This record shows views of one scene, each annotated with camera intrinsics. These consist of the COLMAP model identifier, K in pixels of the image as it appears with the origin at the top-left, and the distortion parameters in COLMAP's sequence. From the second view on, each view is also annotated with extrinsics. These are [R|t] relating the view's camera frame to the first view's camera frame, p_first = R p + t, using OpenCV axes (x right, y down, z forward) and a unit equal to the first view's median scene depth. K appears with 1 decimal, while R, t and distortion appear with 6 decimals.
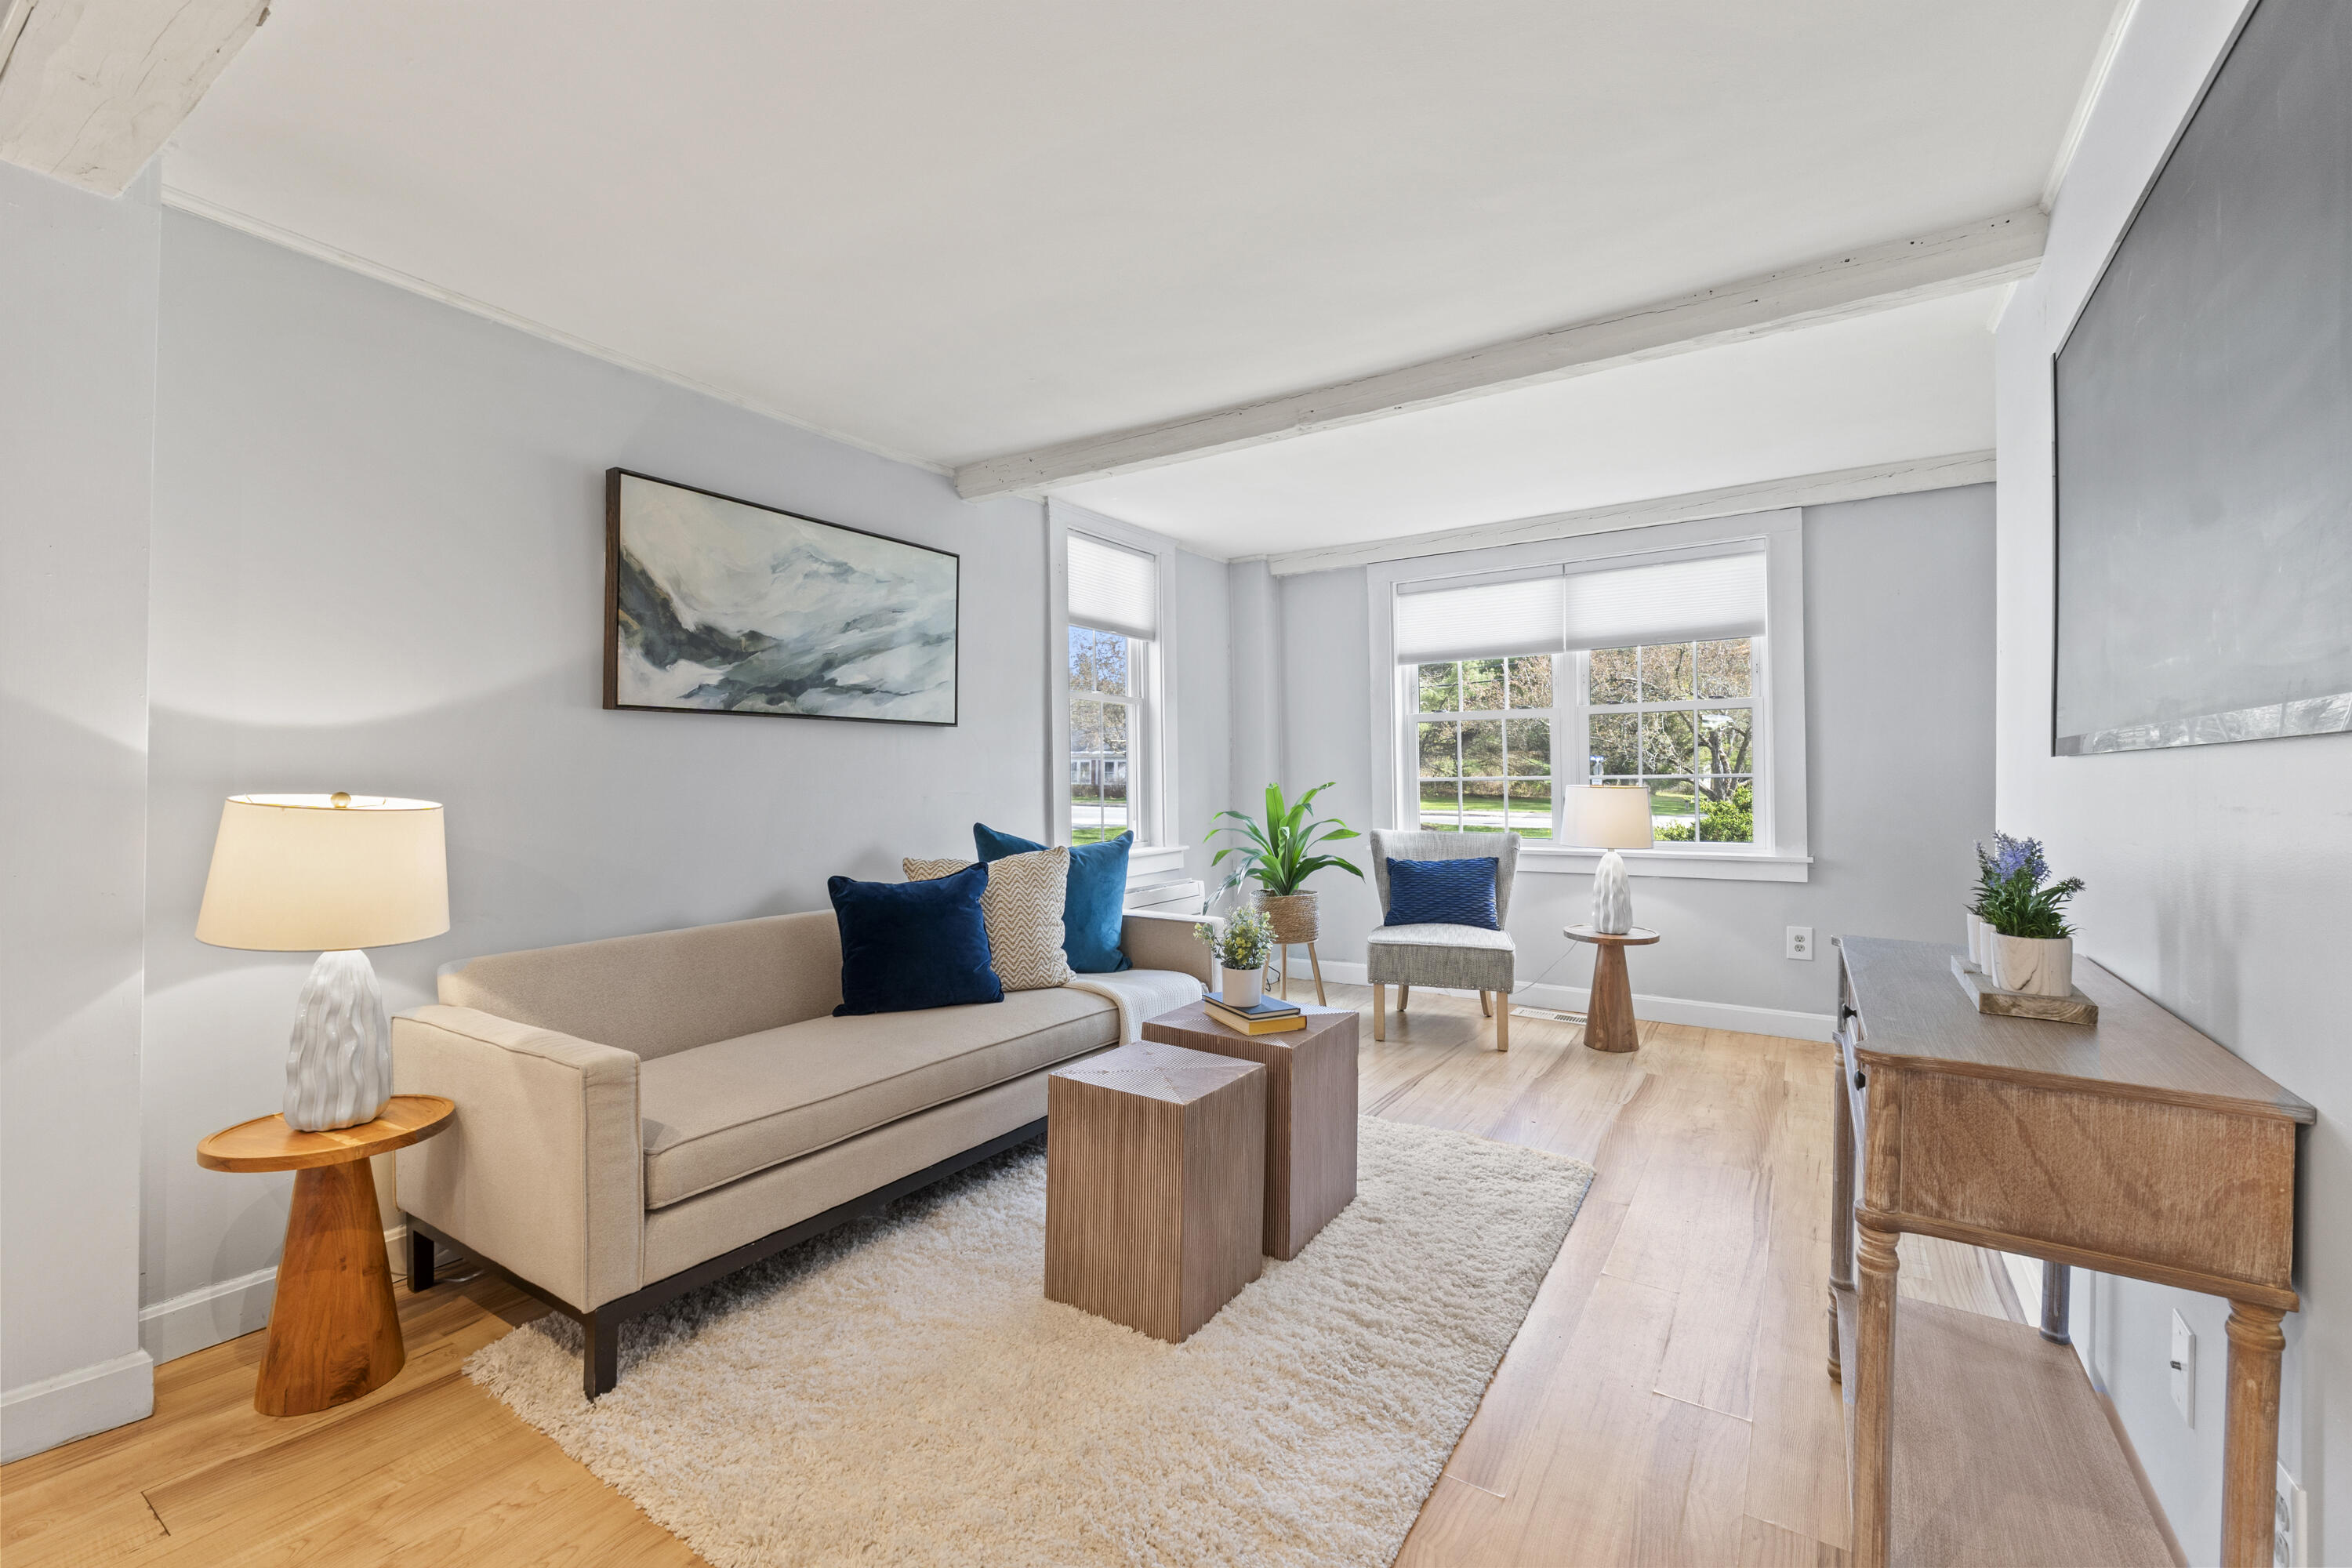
lens RADIAL K [[987.6, 0, 1182.5], [0, 987.6, 773.2], [0, 0, 1]] dist [-0.015781, -0.000066]
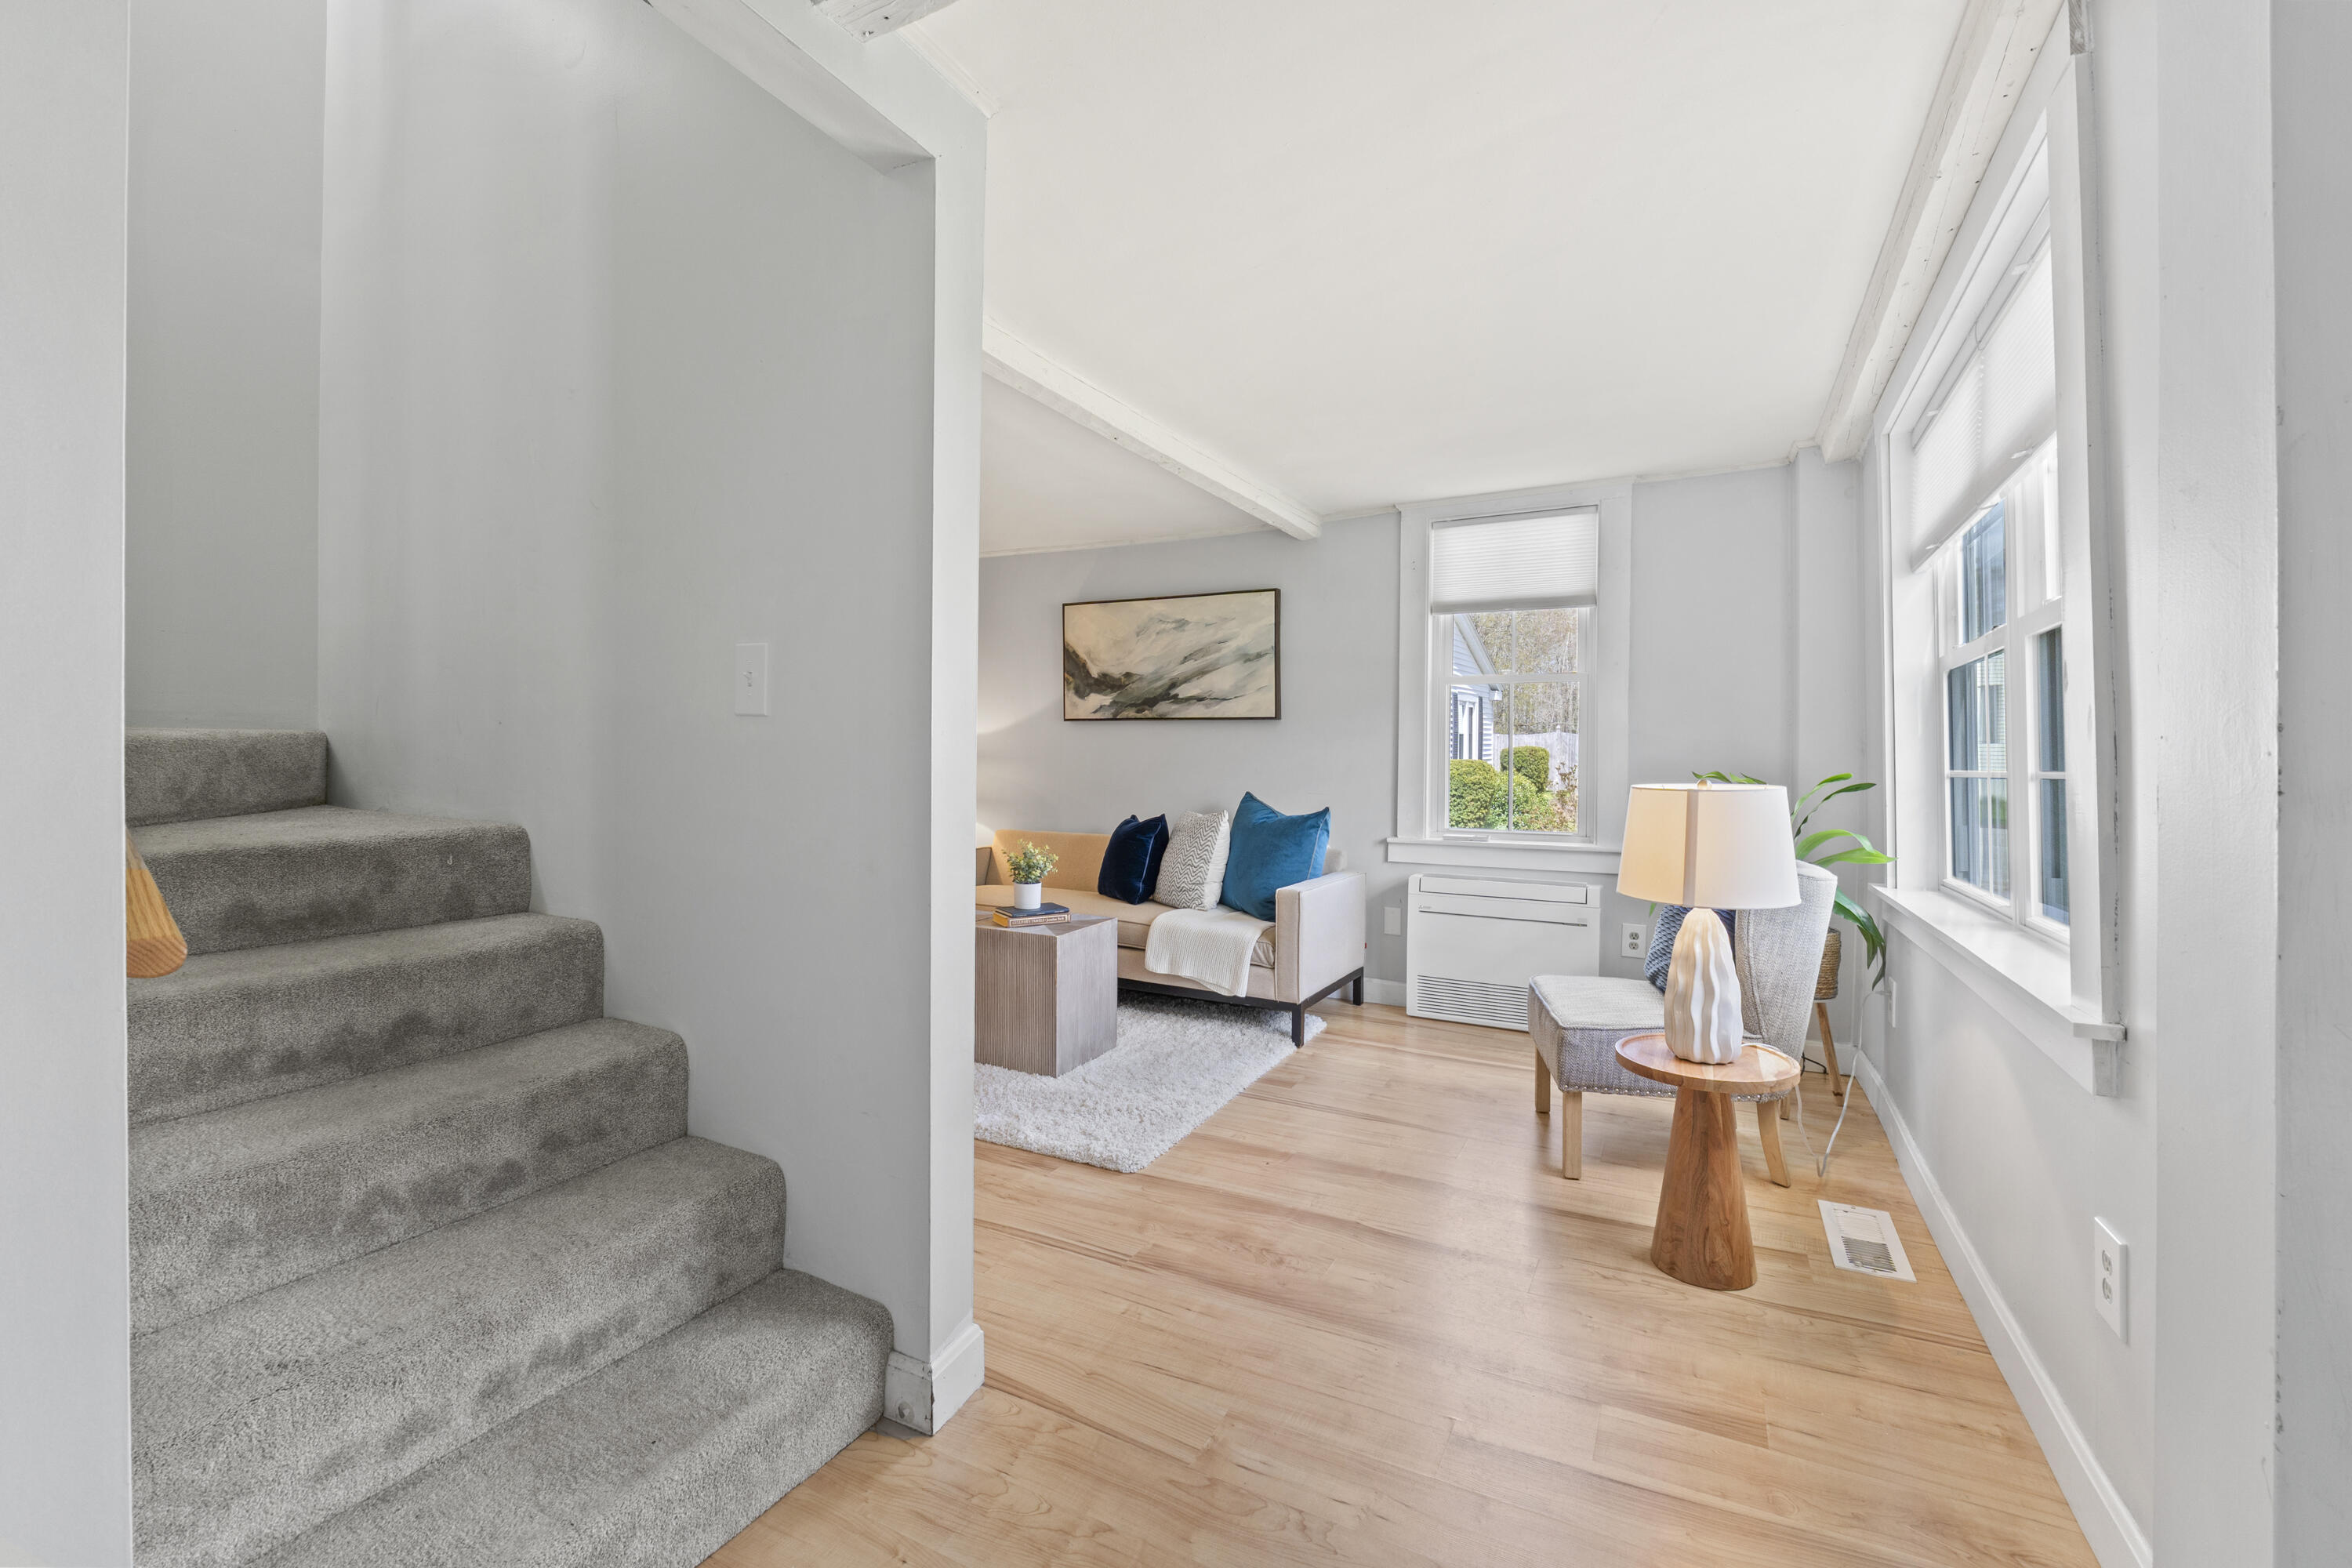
lens RADIAL K [[987.6, 0, 1182.5], [0, 987.6, 773.2], [0, 0, 1]] dist [-0.015781, -0.000066]
pose [[0.081789, 0.007300, -0.996623, 1.261373], [-0.019197, 0.999799, 0.005748, 0.022446], [0.996465, 0.018662, 0.081913, 0.909578]]
